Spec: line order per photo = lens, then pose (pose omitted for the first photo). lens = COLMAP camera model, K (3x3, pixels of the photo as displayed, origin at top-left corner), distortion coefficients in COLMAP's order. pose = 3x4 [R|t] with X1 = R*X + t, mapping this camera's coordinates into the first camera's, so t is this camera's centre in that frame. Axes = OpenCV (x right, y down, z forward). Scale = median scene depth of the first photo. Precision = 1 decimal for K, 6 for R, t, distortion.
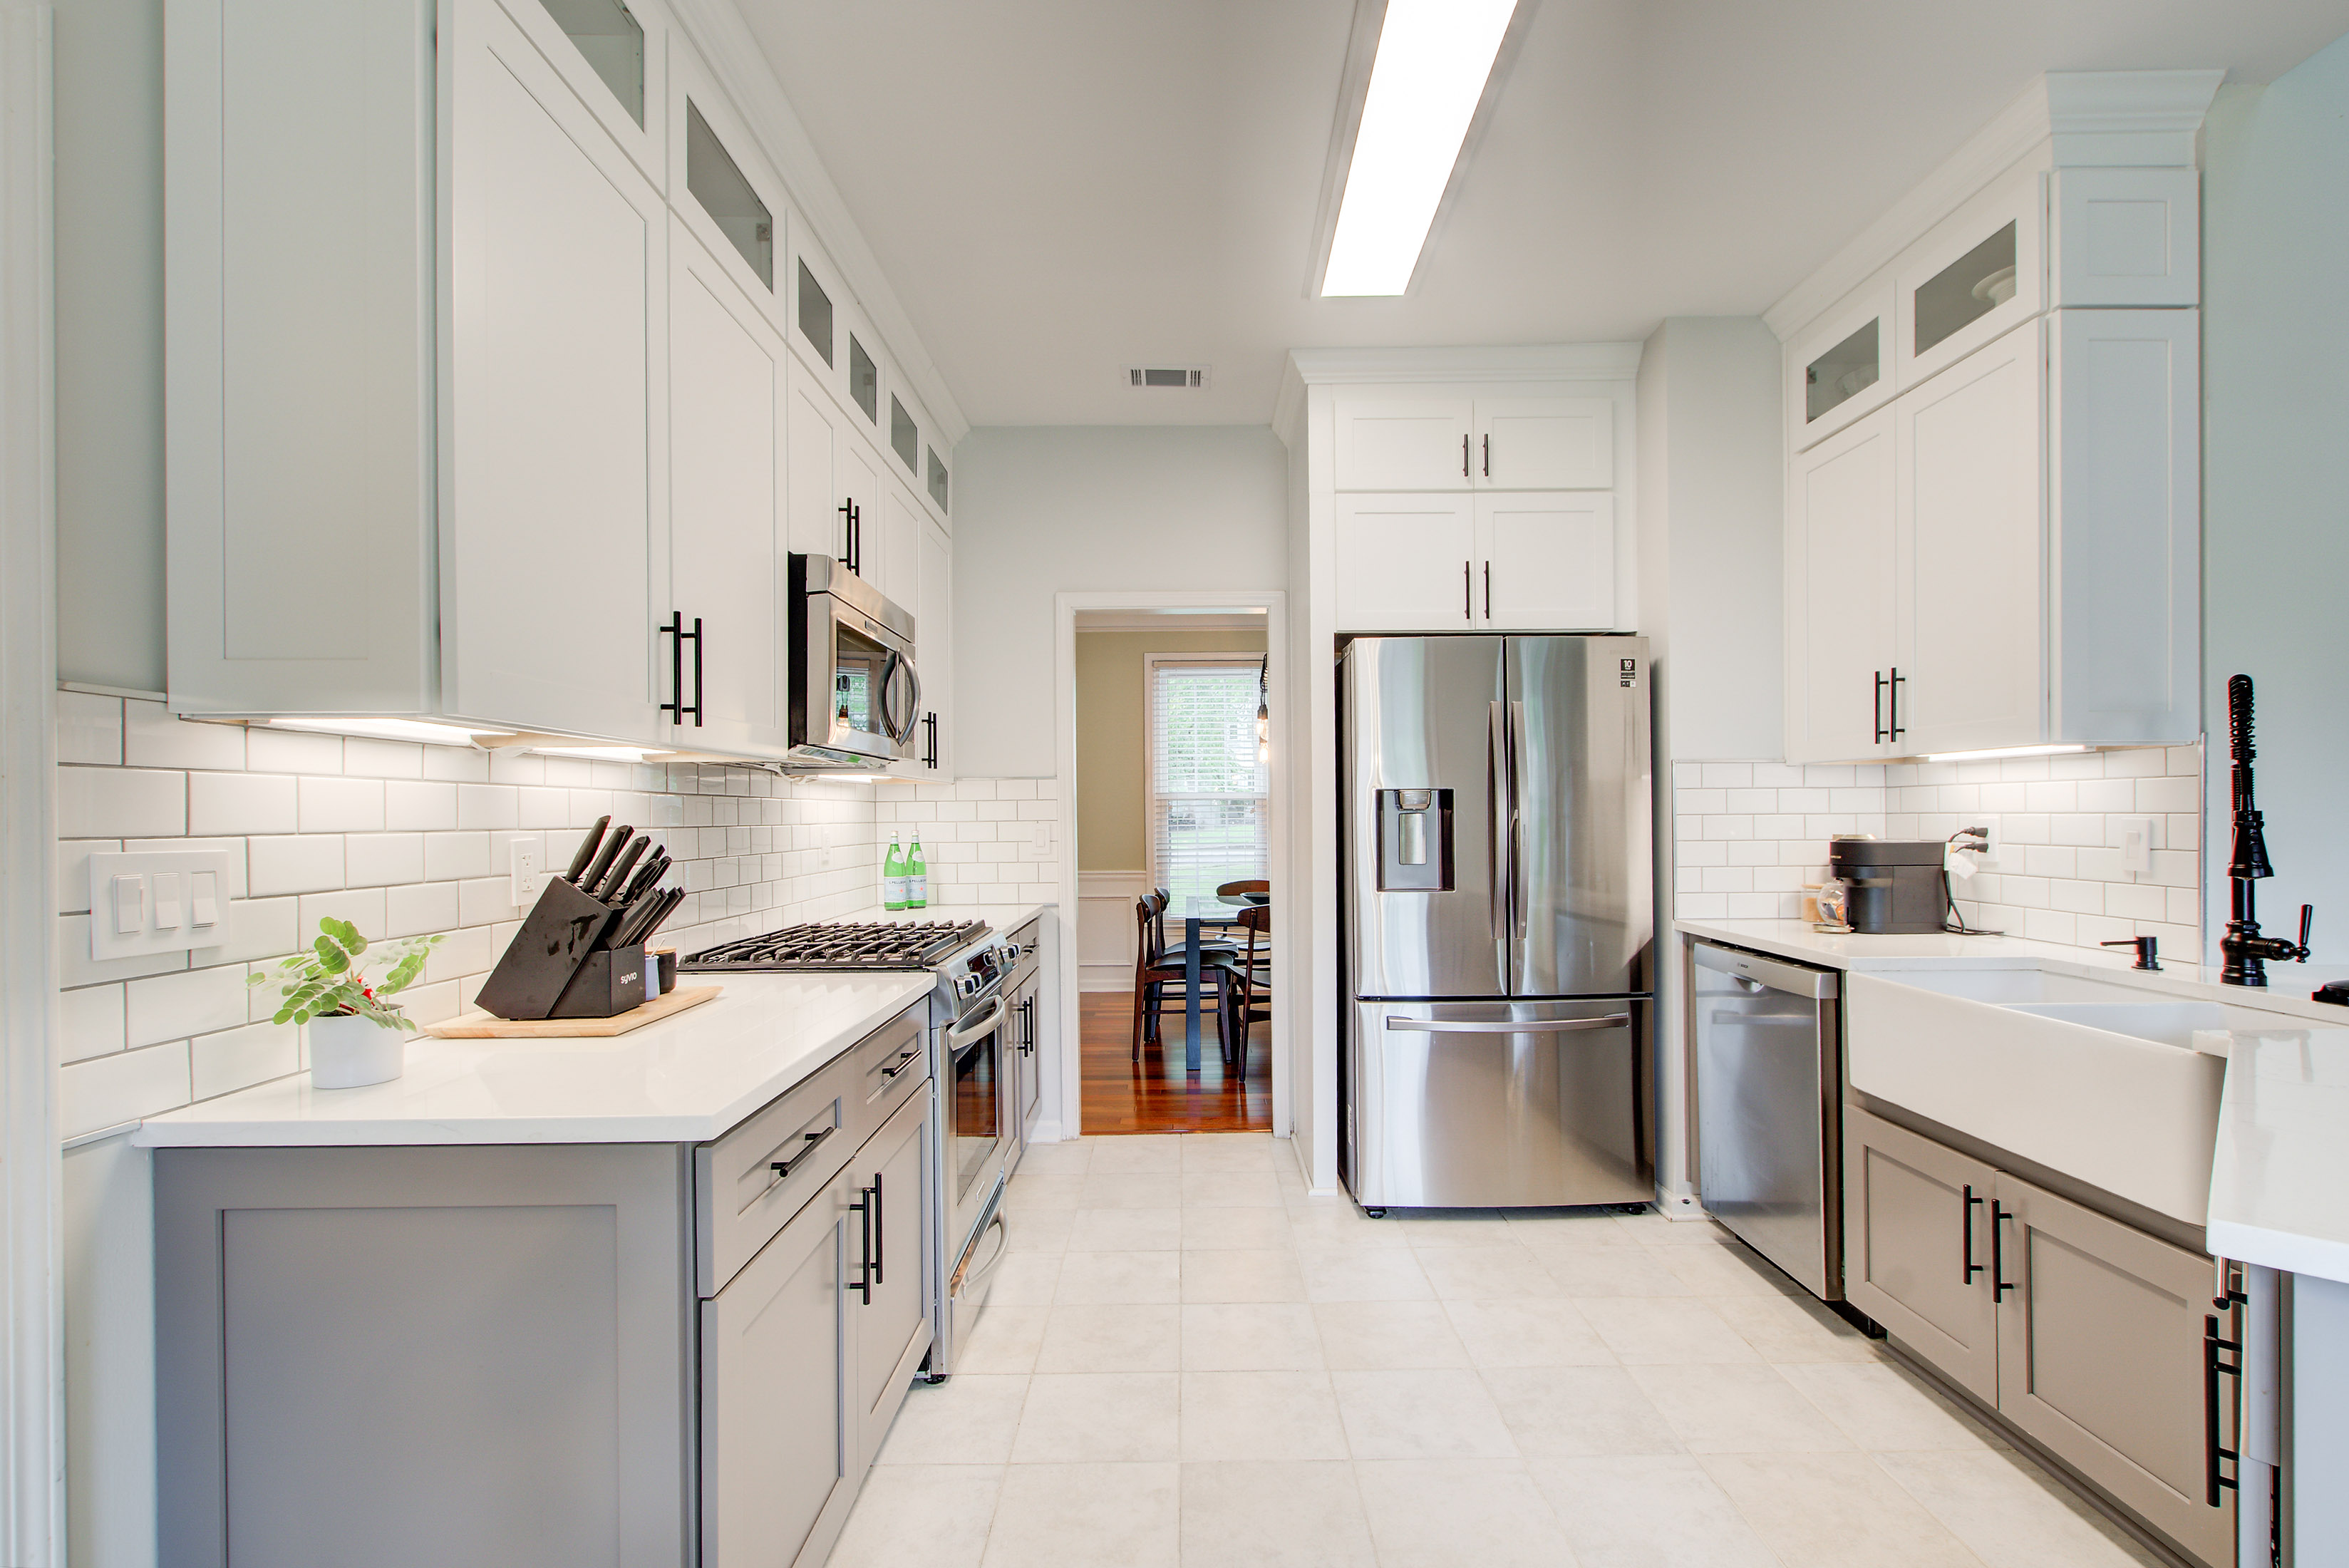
lens RADIAL K [[1082.6, 0, 1202.1], [0, 1082.6, 807.4], [0, 0, 1]] dist [0.003672, 0.000064]
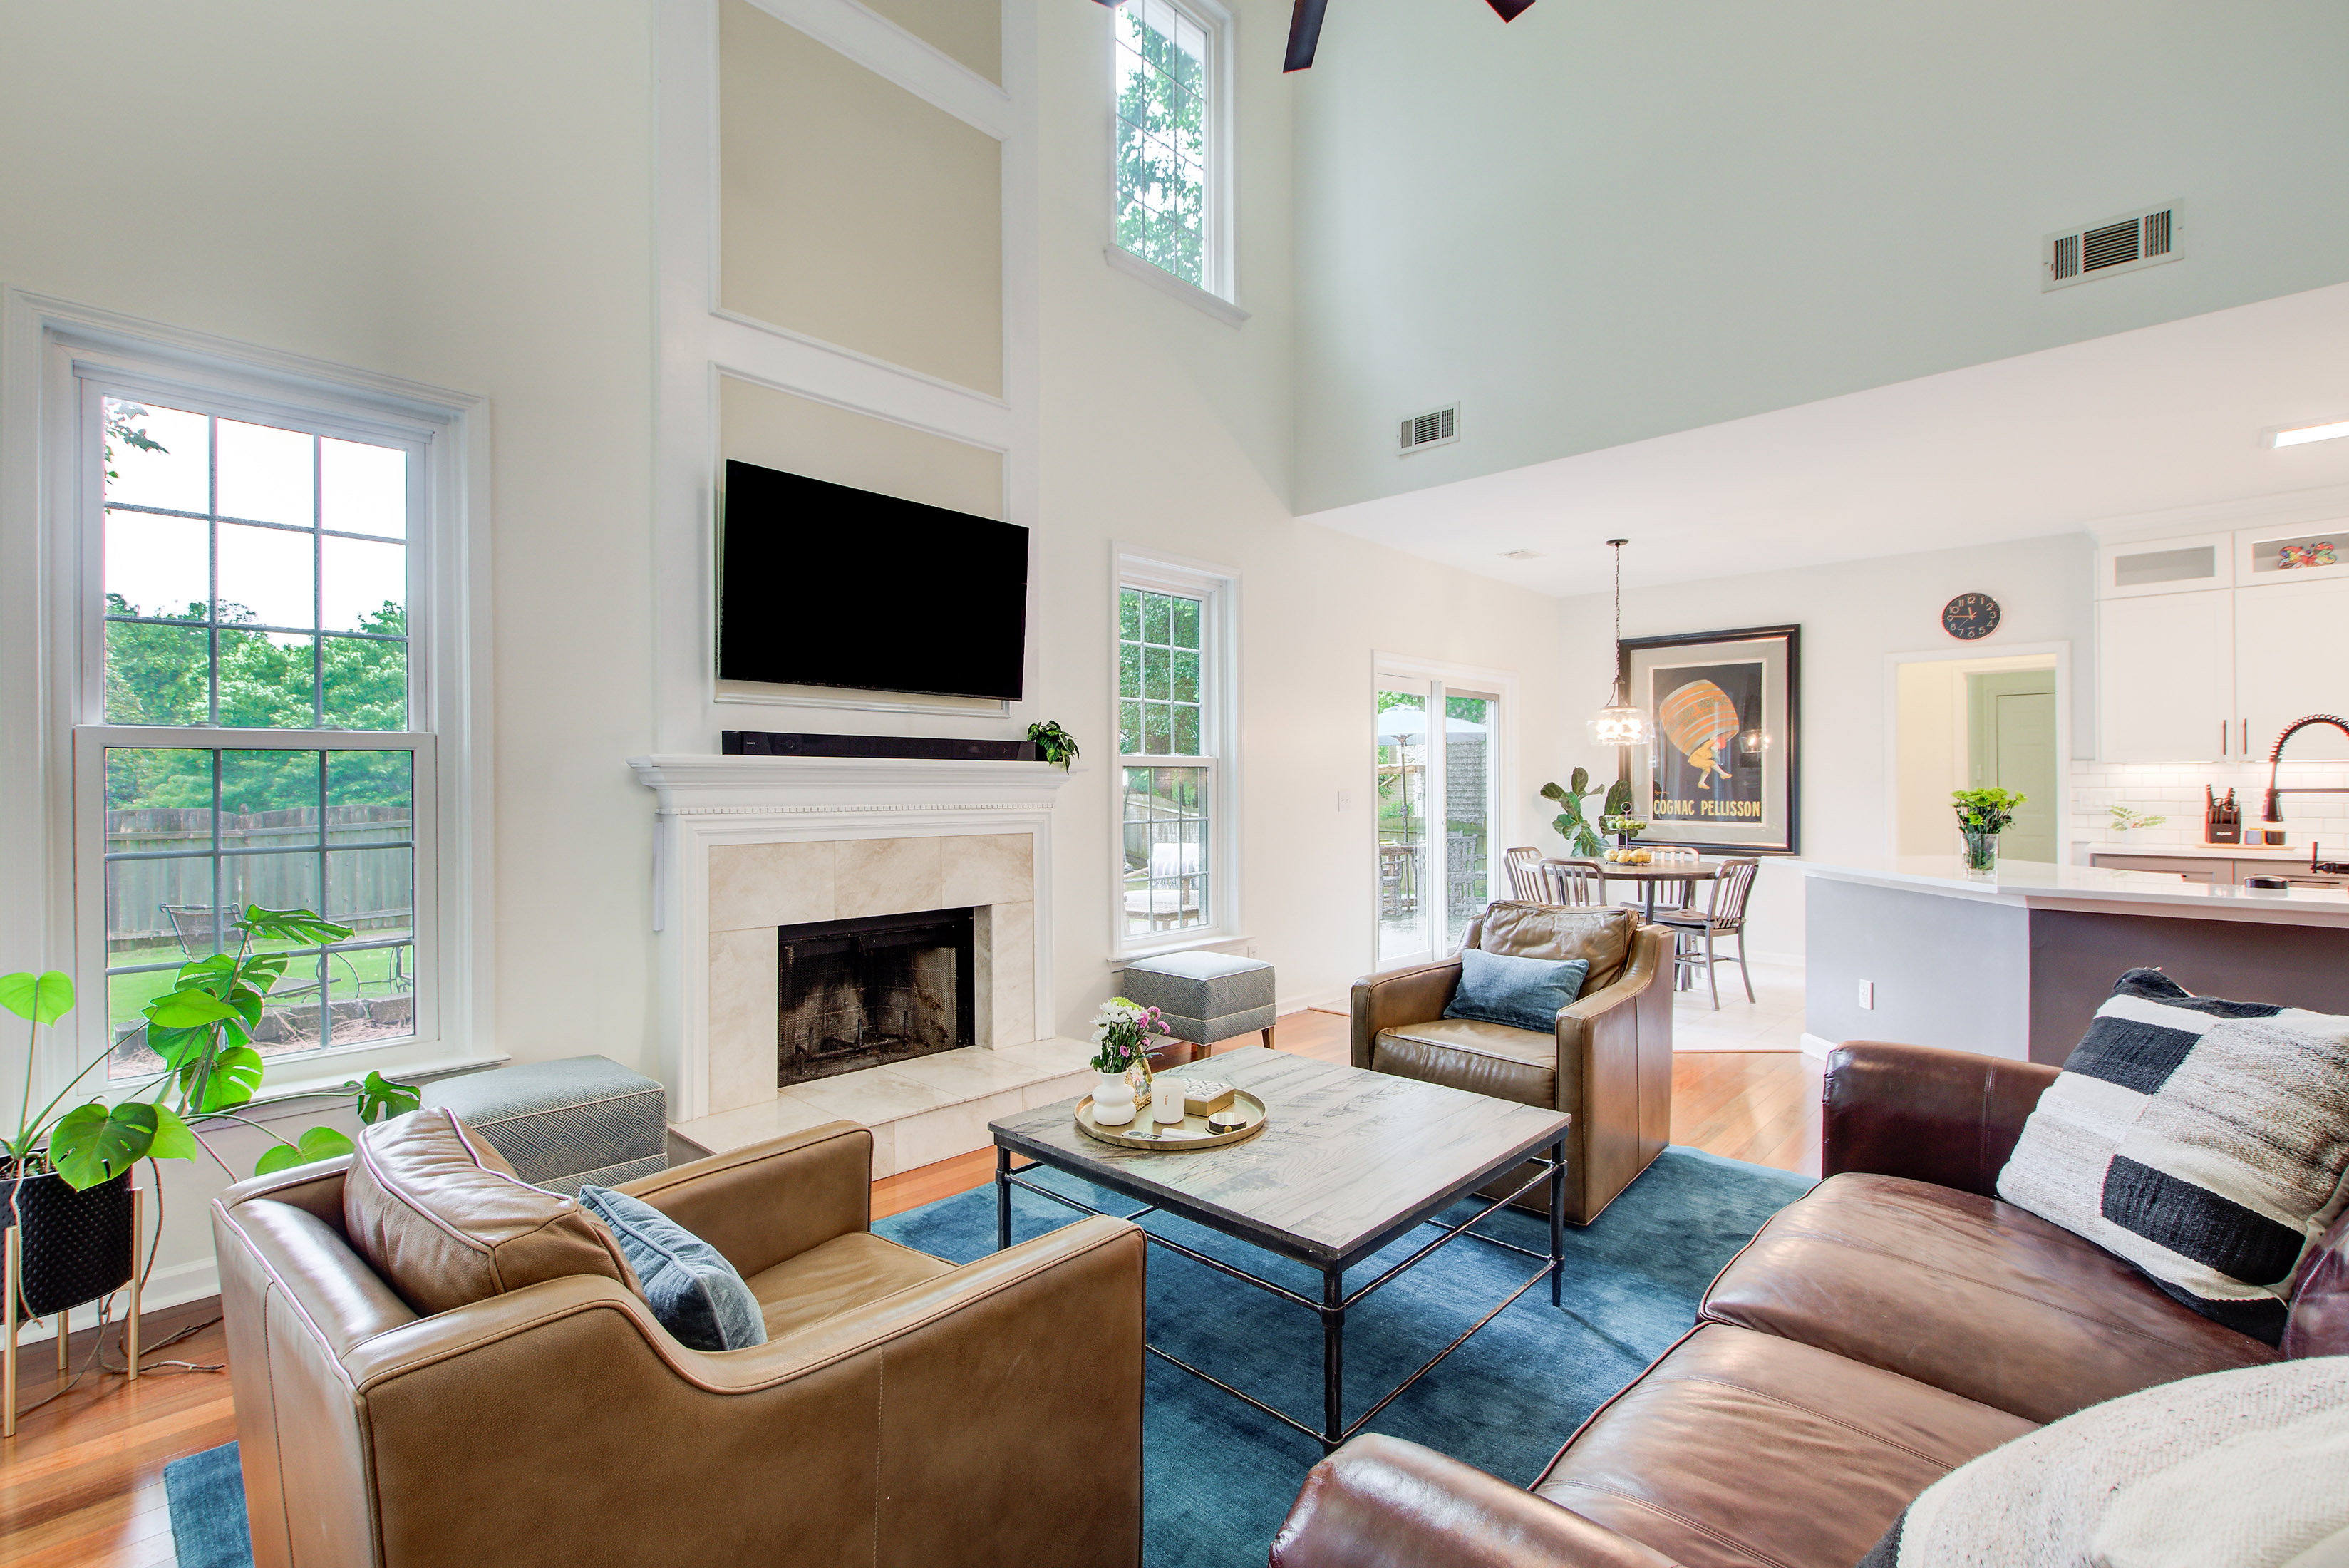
lens RADIAL K [[1040.6, 0, 1189.7], [0, 1040.6, 779.3], [0, 0, 1]] dist [-0.000205, -0.000159]
pose [[-0.693792, 0.005817, -0.720152, 2.893463], [0.012767, 0.999910, -0.004223, -0.022805], [0.720062, -0.012124, -0.693804, 0.702148]]
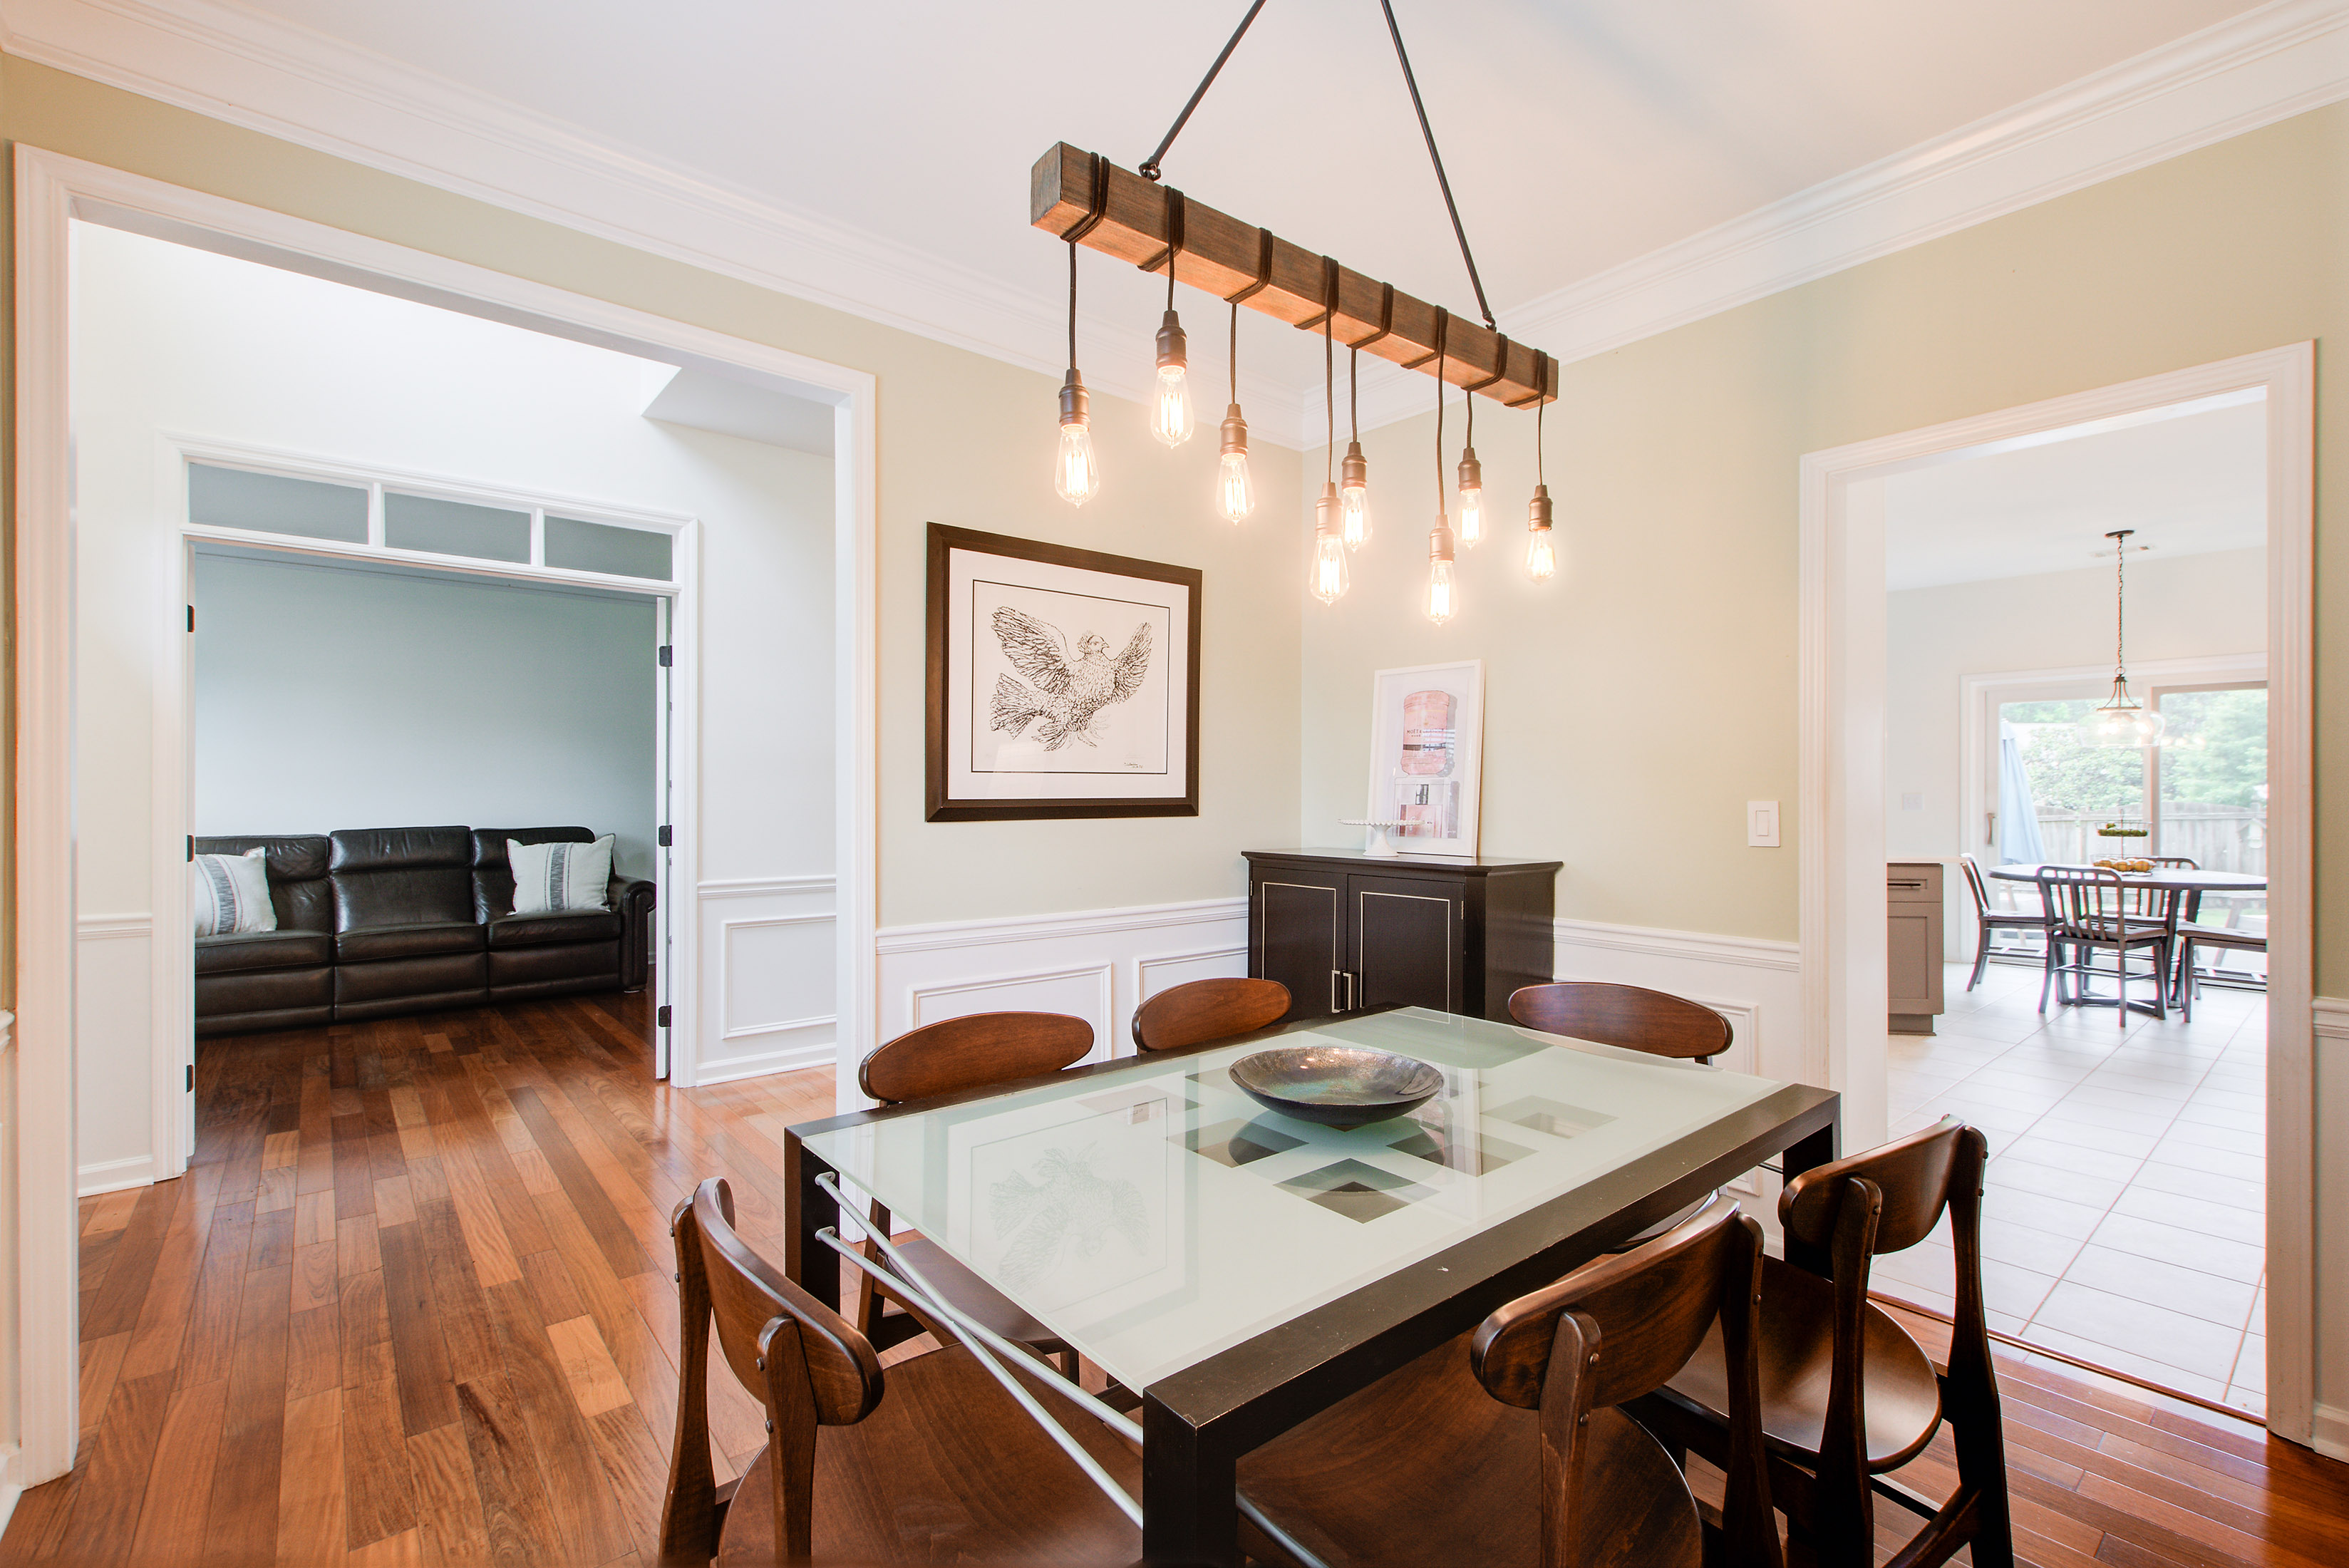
lens RADIAL K [[1021.9, 0, 1174.6], [0, 1021.9, 787.7], [0, 0, 1]] dist [0.000996, -0.000016]
pose [[-0.625755, 0.010711, 0.779946, -0.289933], [0.000574, 0.999912, -0.013271, 0.020618], [-0.780020, -0.007857, -0.625706, 2.980439]]
